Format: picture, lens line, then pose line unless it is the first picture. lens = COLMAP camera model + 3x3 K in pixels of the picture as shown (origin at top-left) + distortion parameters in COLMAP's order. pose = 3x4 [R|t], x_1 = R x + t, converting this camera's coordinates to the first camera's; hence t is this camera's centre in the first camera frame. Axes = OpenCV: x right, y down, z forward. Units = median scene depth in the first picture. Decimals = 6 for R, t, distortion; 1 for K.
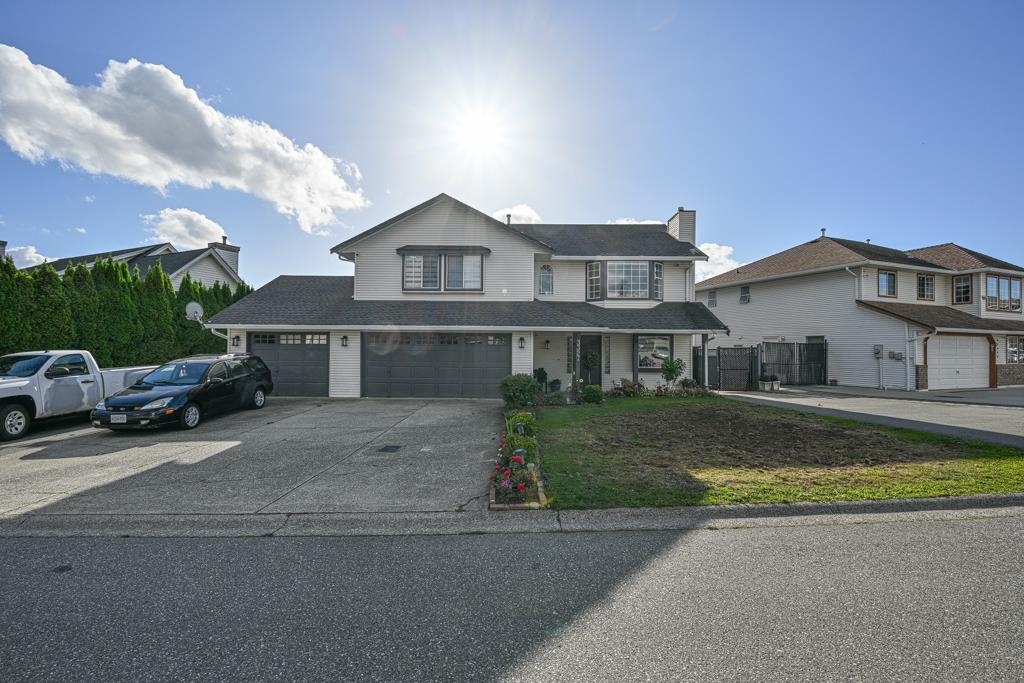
lens RADIAL K [[464.4, 0, 512.0], [0, 464.4, 341.5], [0, 0, 1]] dist [0.000473, 0.000257]
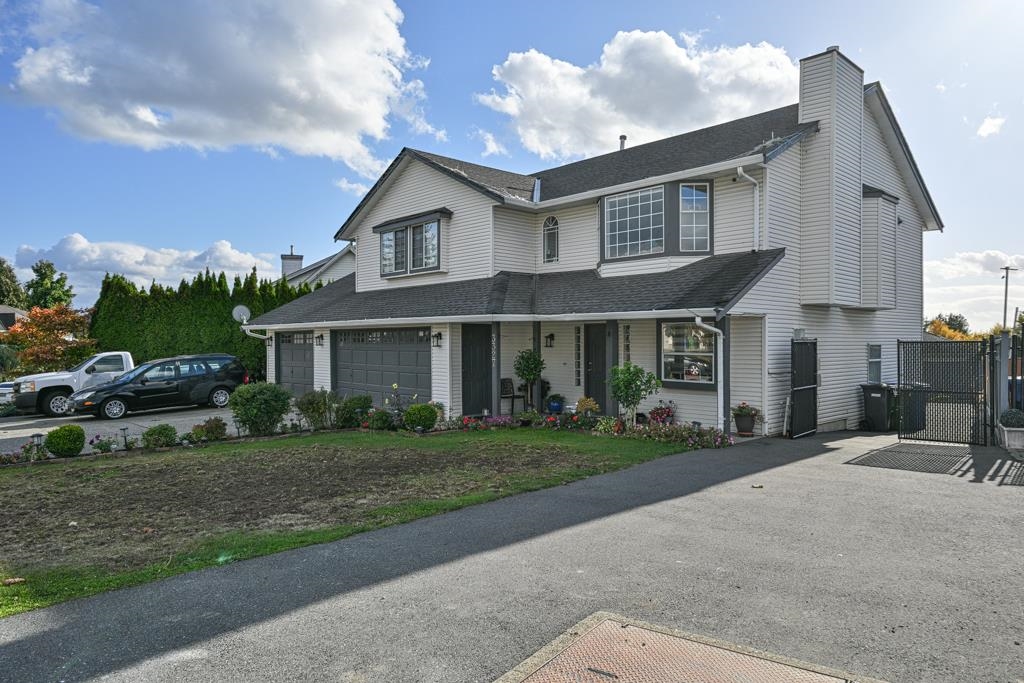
lens RADIAL K [[650.7, 0, 512.0], [0, 650.7, 341.5], [0, 0, 1]] dist [0.003032, 0.000421]
pose [[0.700548, -0.009927, -0.713537, 0.747901], [0.022304, 0.999719, 0.007990, 0.000017], [0.713257, -0.021512, 0.700572, 0.356859]]
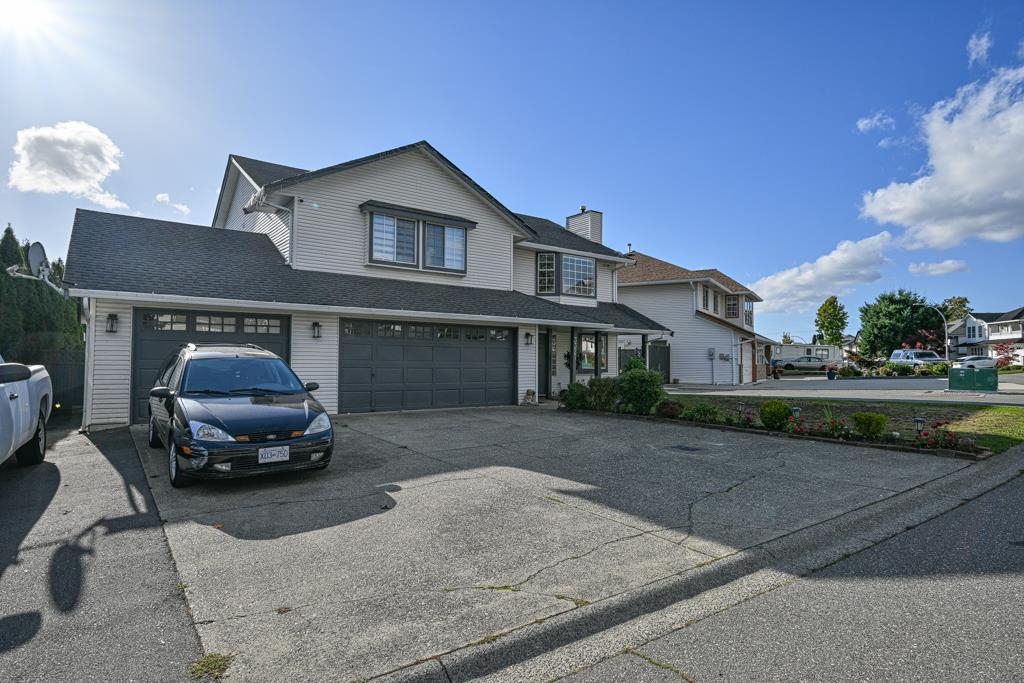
lens RADIAL K [[573.9, 0, 512.0], [0, 573.9, 341.5], [0, 0, 1]] dist [0.000610, 0.000208]
pose [[0.783478, 0.020564, 0.621079, -0.611869], [-0.012861, 0.999775, -0.016878, 0.024104], [-0.621286, 0.005236, 0.783566, 0.173203]]
